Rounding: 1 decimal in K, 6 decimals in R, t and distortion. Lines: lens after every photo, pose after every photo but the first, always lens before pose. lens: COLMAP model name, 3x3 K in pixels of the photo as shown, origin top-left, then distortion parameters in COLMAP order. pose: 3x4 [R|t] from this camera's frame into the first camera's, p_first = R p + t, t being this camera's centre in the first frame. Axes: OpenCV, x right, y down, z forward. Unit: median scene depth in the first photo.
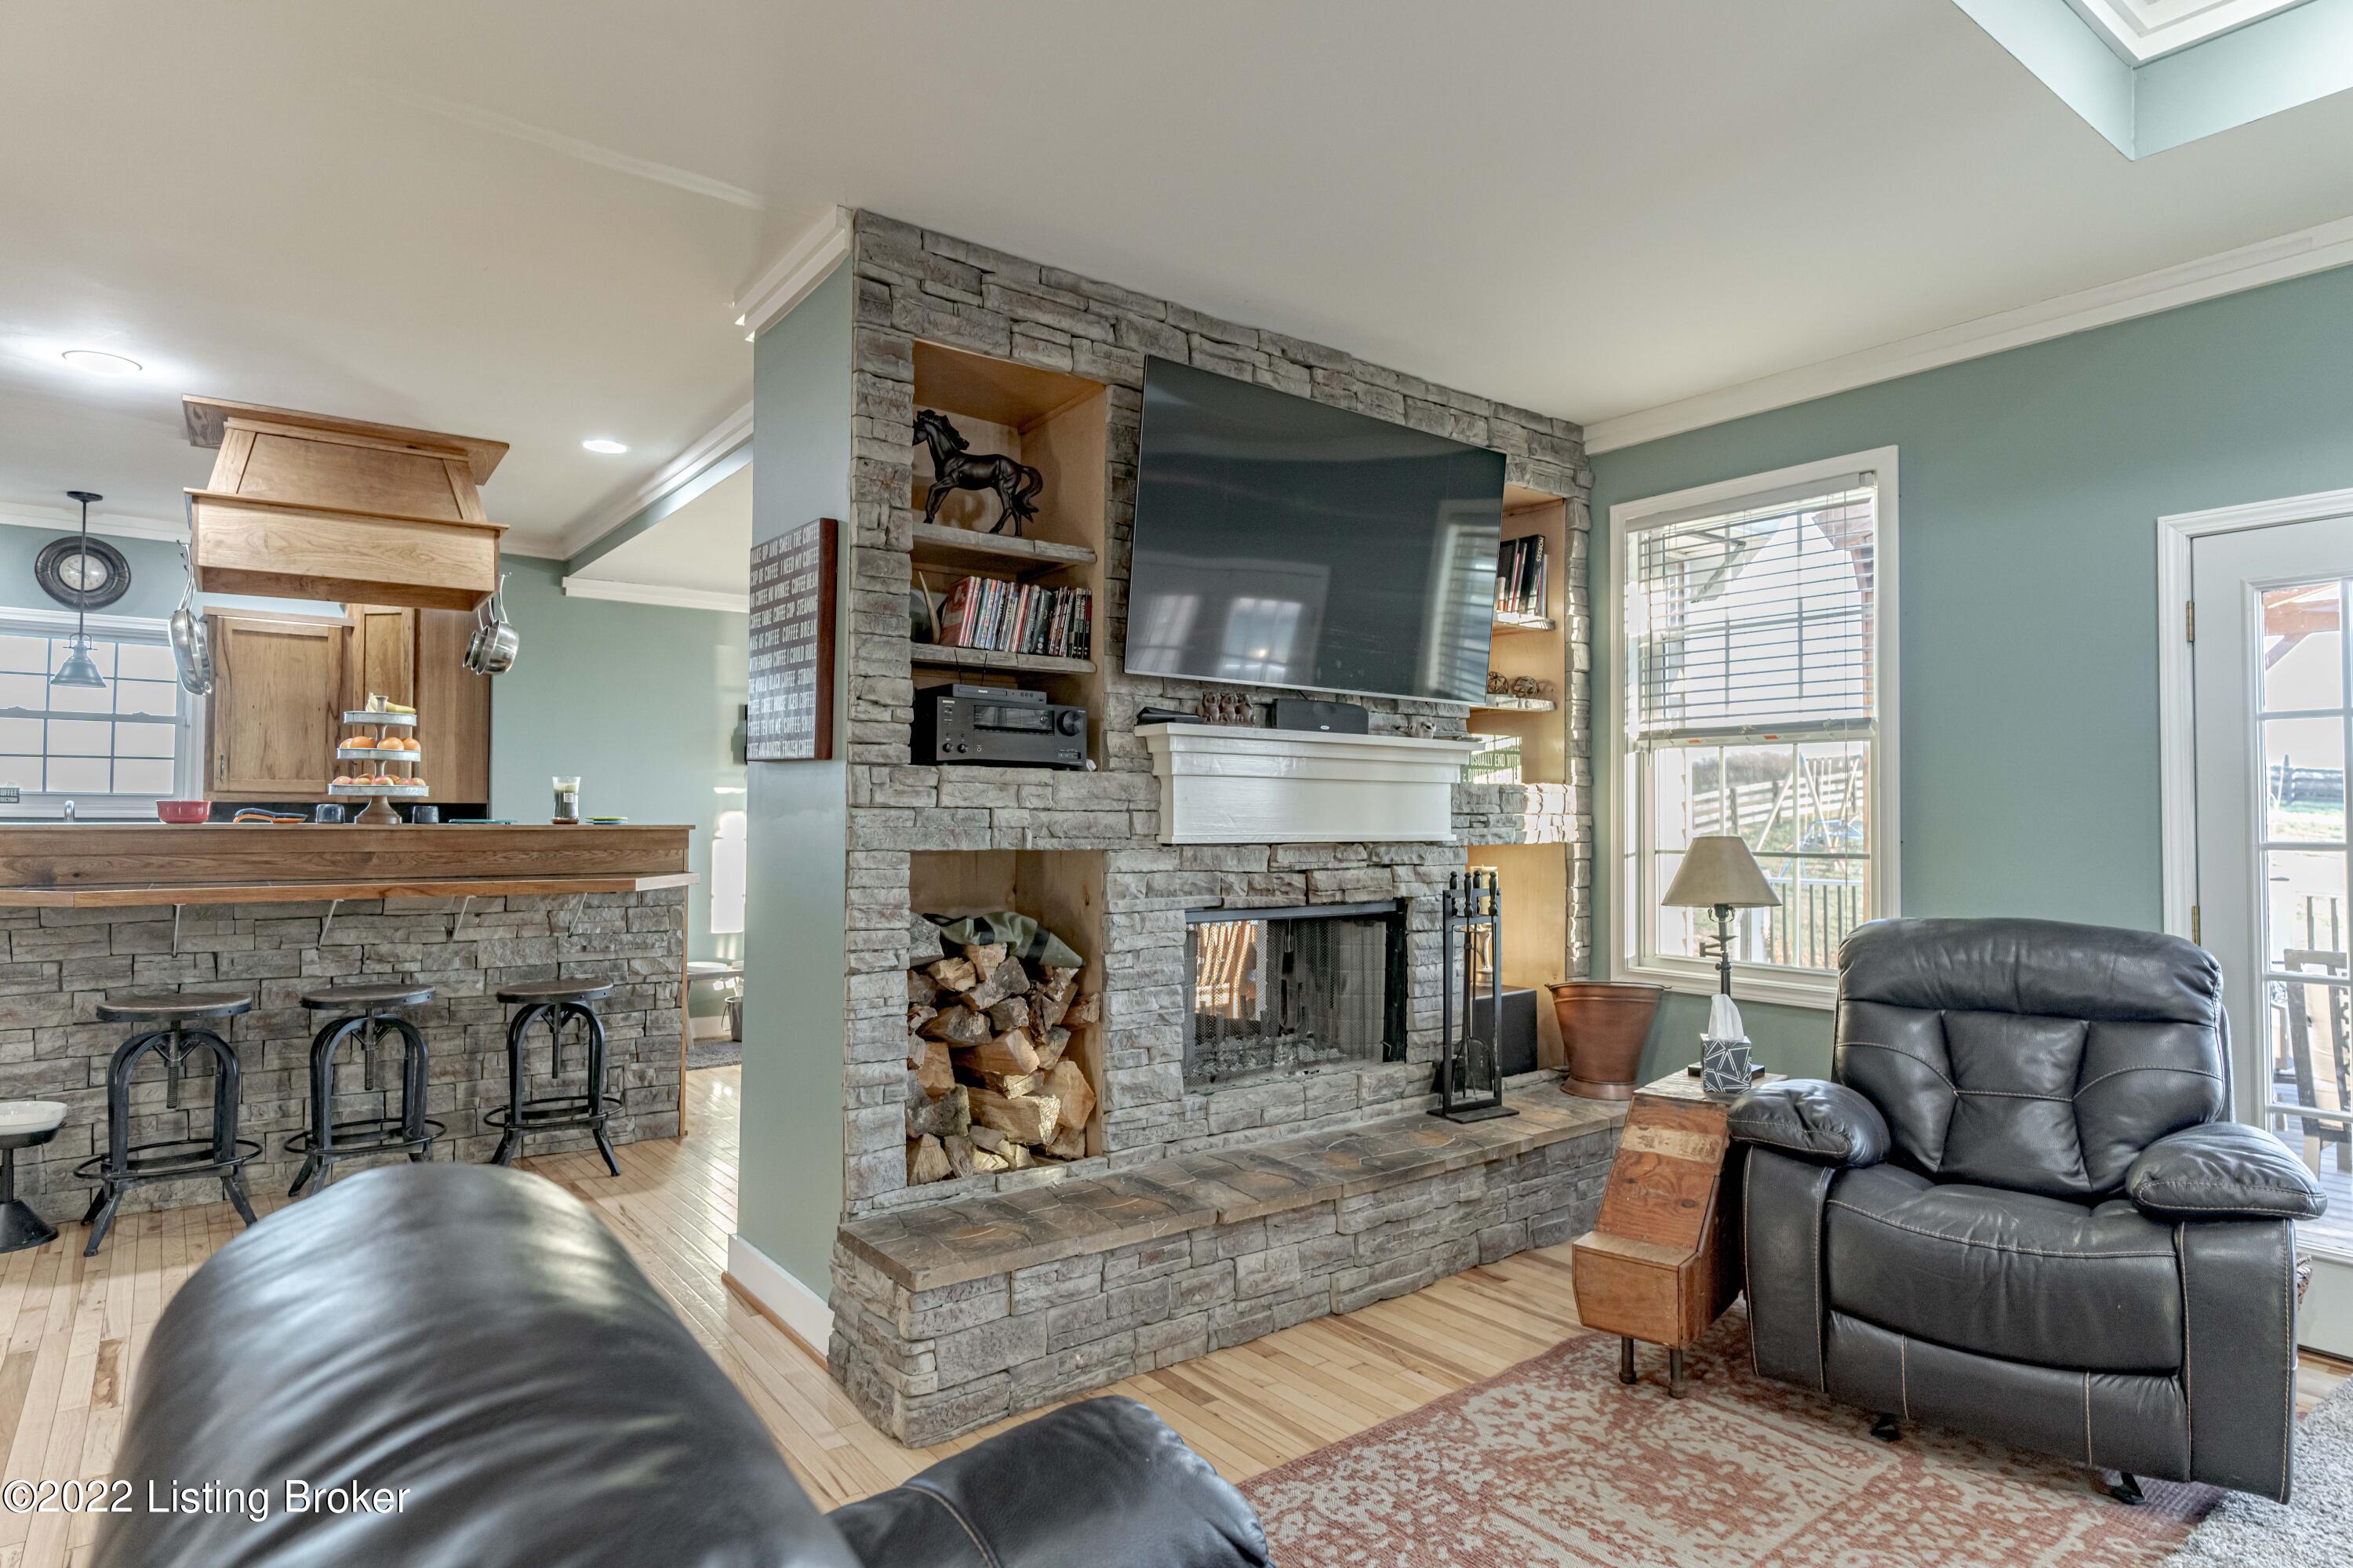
lens RADIAL K [[1294.8, 0, 1185.9], [0, 1294.8, 774.9], [0, 0, 1]] dist [0.001442, 0.001124]
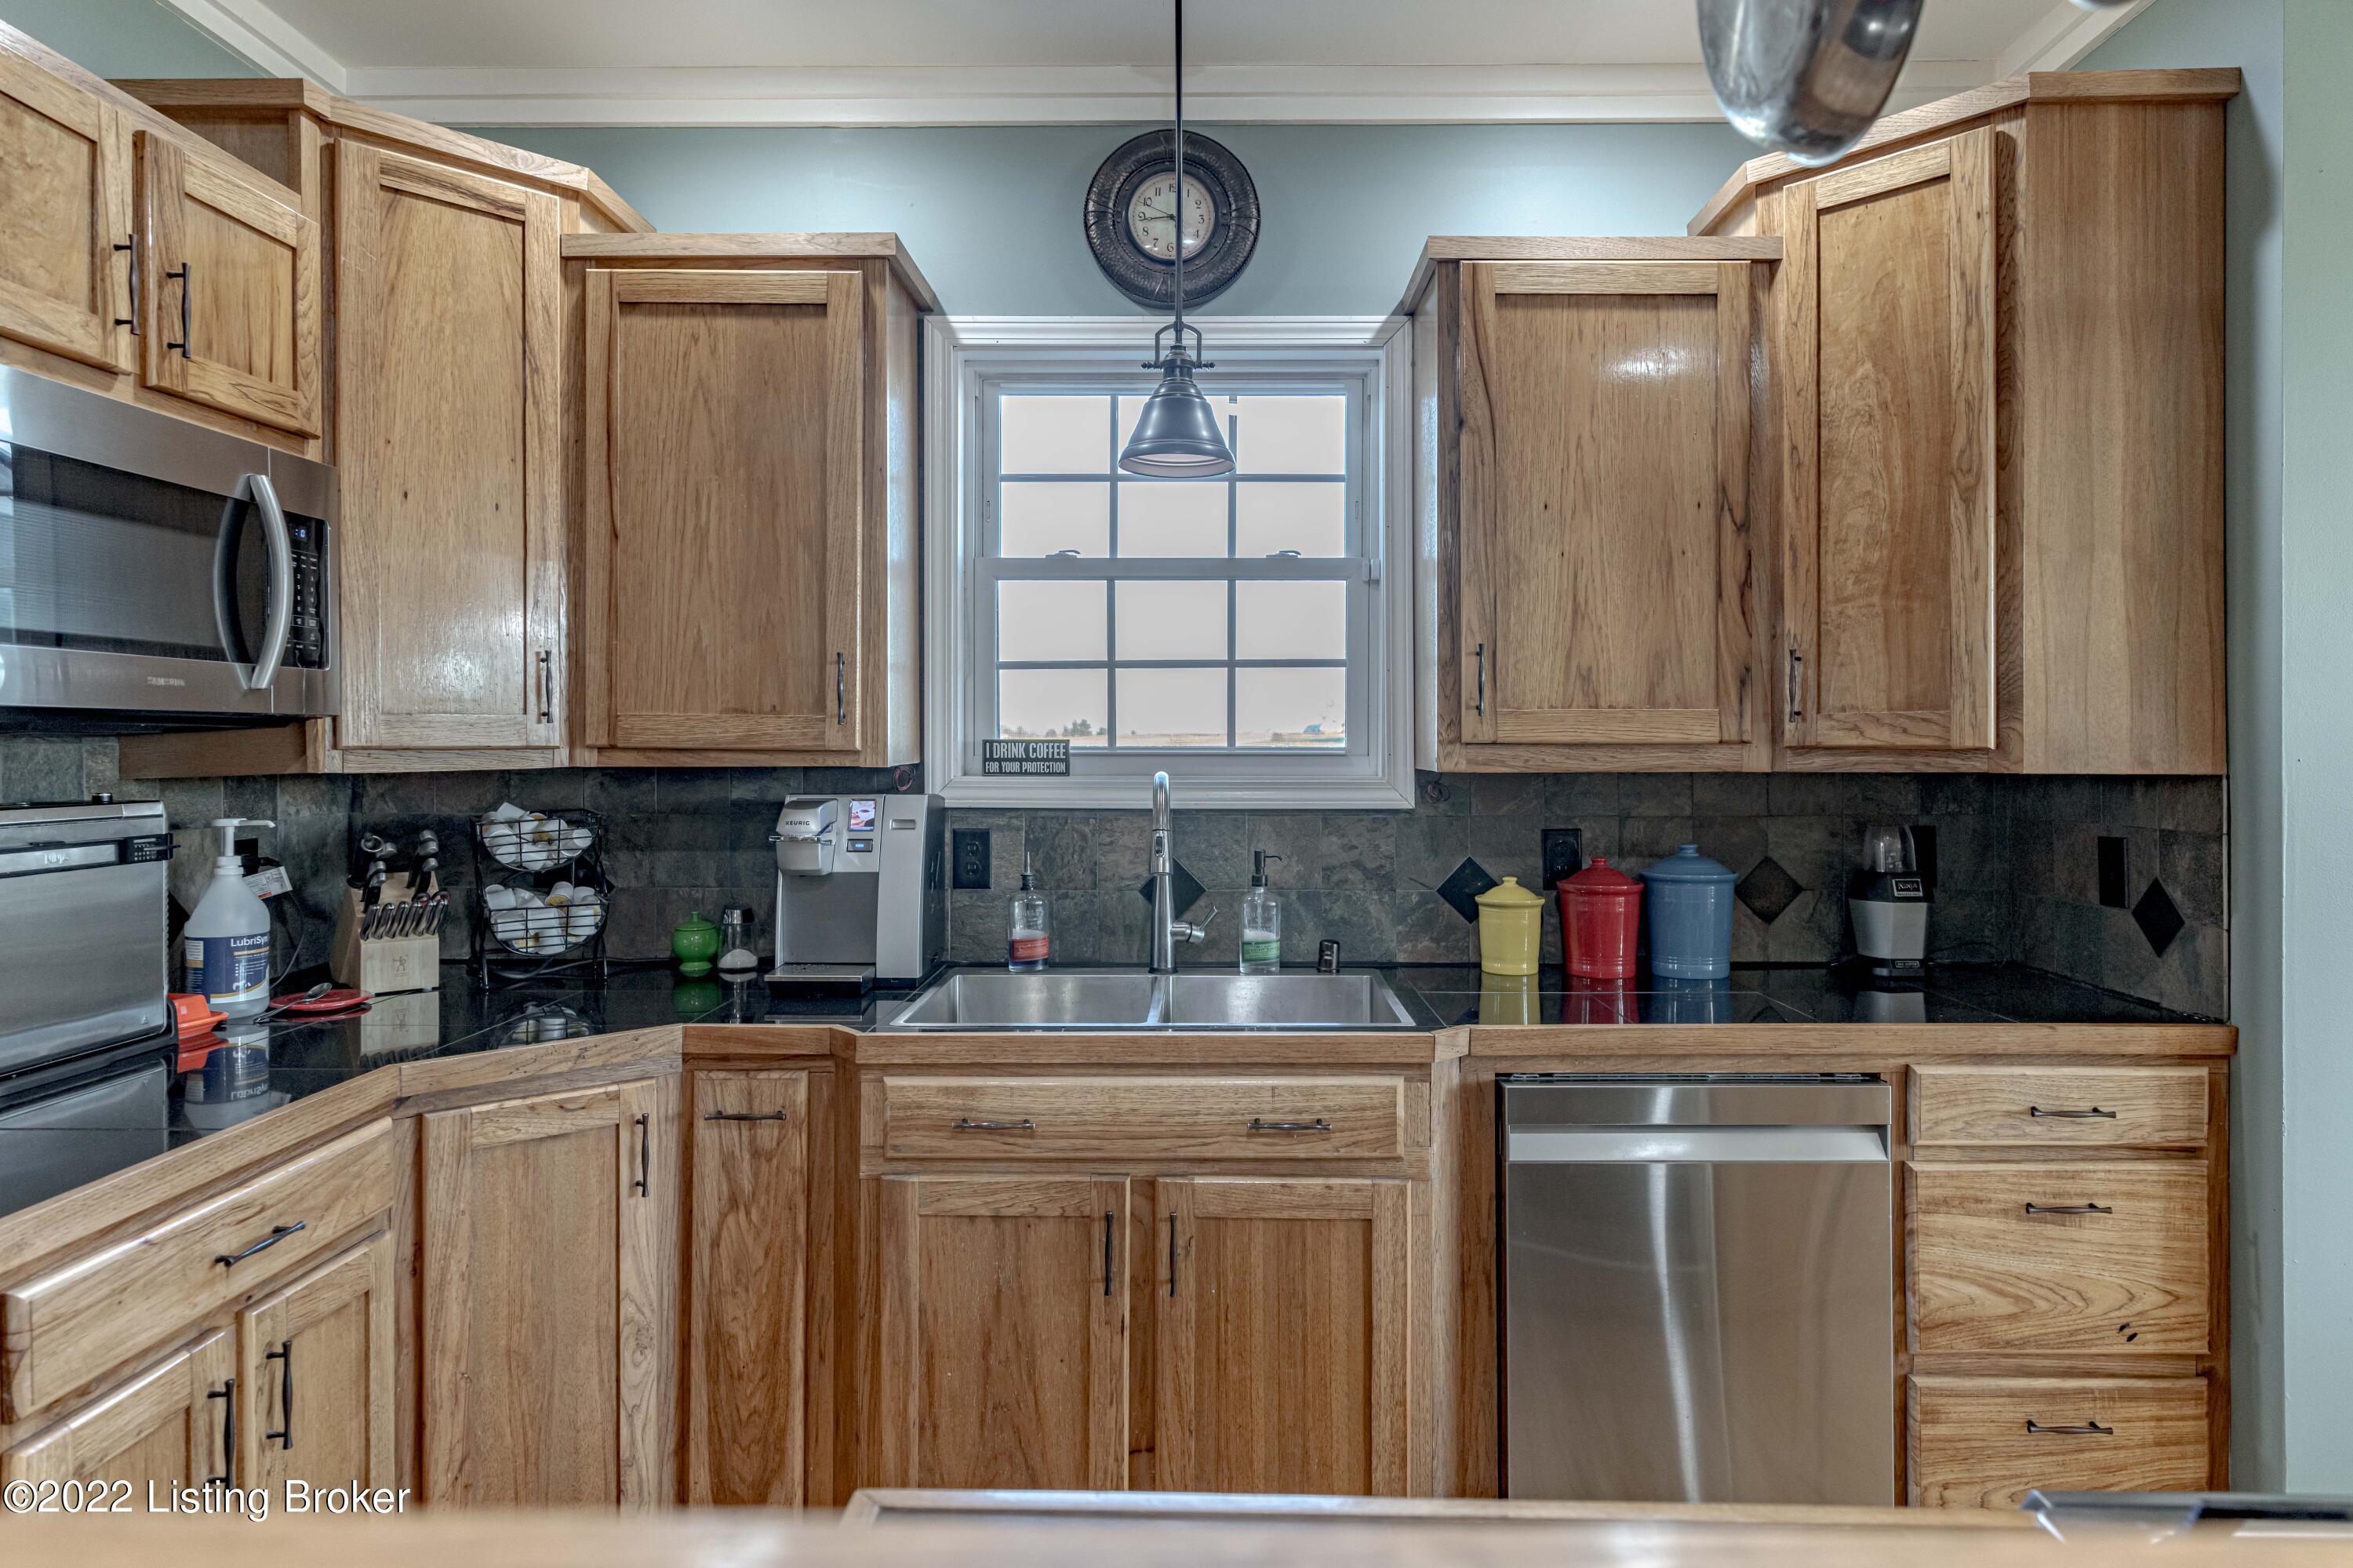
lens RADIAL K [[1388.2, 0, 1231.4], [0, 1388.2, 753.0], [0, 0, 1]] dist [0.010398, 0.001087]
pose [[0.792387, 0.002555, -0.610013, -0.235865], [0.017348, 0.999492, 0.026720, 0.001558], [0.609772, -0.031755, 0.791941, 0.273213]]
